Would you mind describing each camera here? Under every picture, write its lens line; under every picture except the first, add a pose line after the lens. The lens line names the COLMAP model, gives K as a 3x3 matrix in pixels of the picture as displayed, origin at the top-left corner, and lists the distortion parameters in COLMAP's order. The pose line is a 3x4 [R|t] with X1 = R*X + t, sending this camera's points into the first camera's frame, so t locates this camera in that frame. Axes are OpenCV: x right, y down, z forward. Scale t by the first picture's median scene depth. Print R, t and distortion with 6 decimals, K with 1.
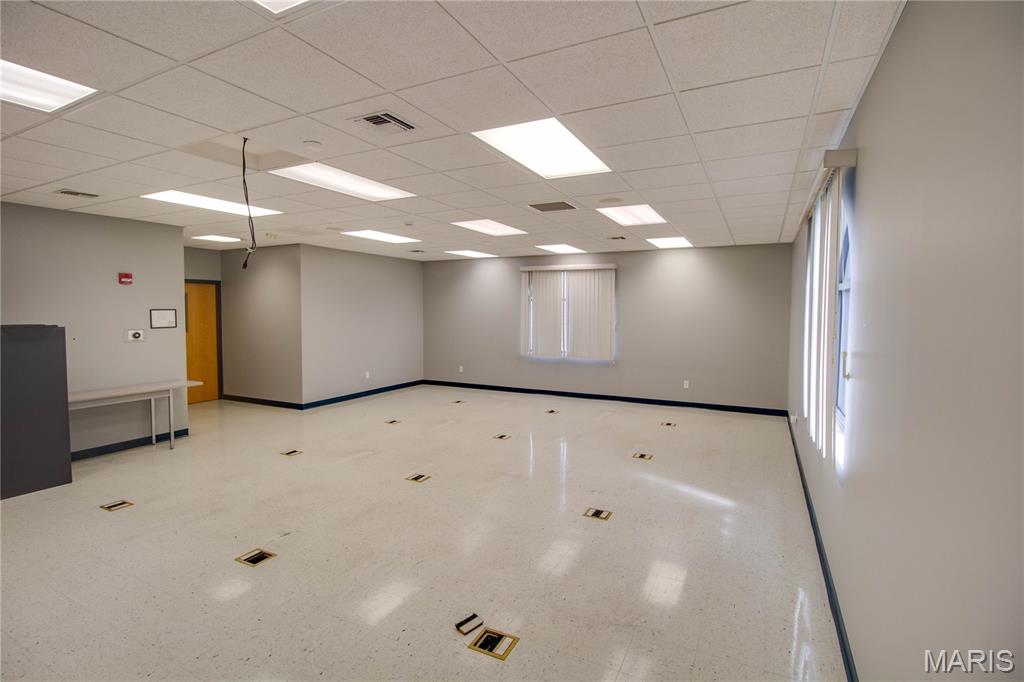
lens RADIAL K [[483.6, 0, 502.0], [0, 483.6, 334.6], [0, 0, 1]] dist [0.004699, -0.004909]
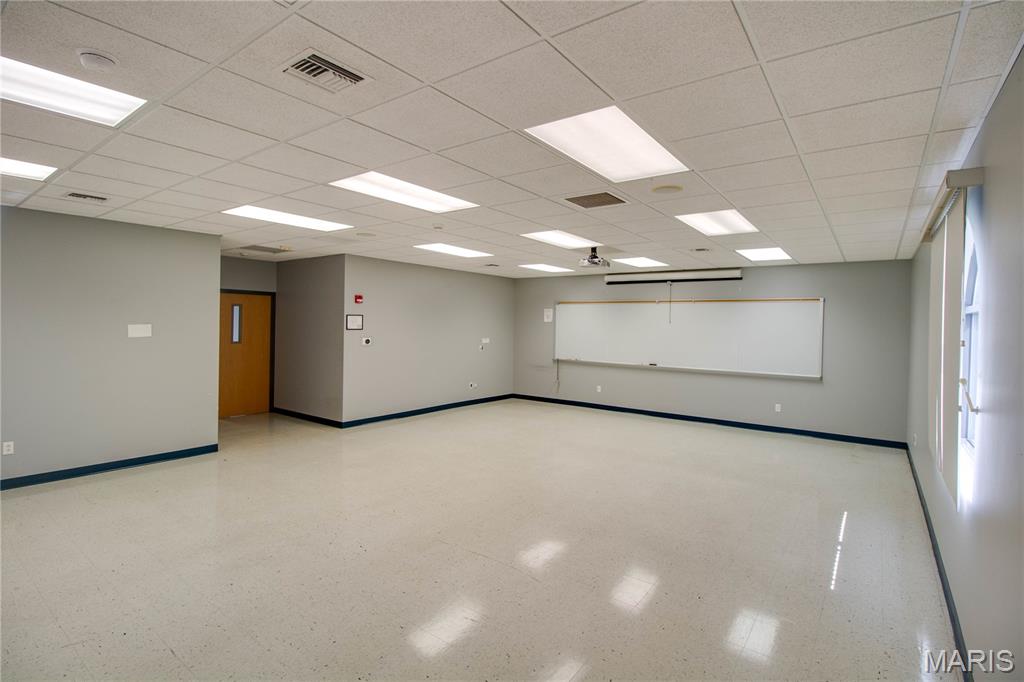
lens RADIAL K [[483.6, 0, 511.2], [0, 483.6, 337.5], [0, 0, 1]] dist [0.004699, -0.004909]
pose [[0.988089, 0.018922, -0.152718, 0.047086], [-0.023038, 0.999416, -0.025226, -0.004603], [0.152152, 0.028444, 0.987948, 0.090215]]
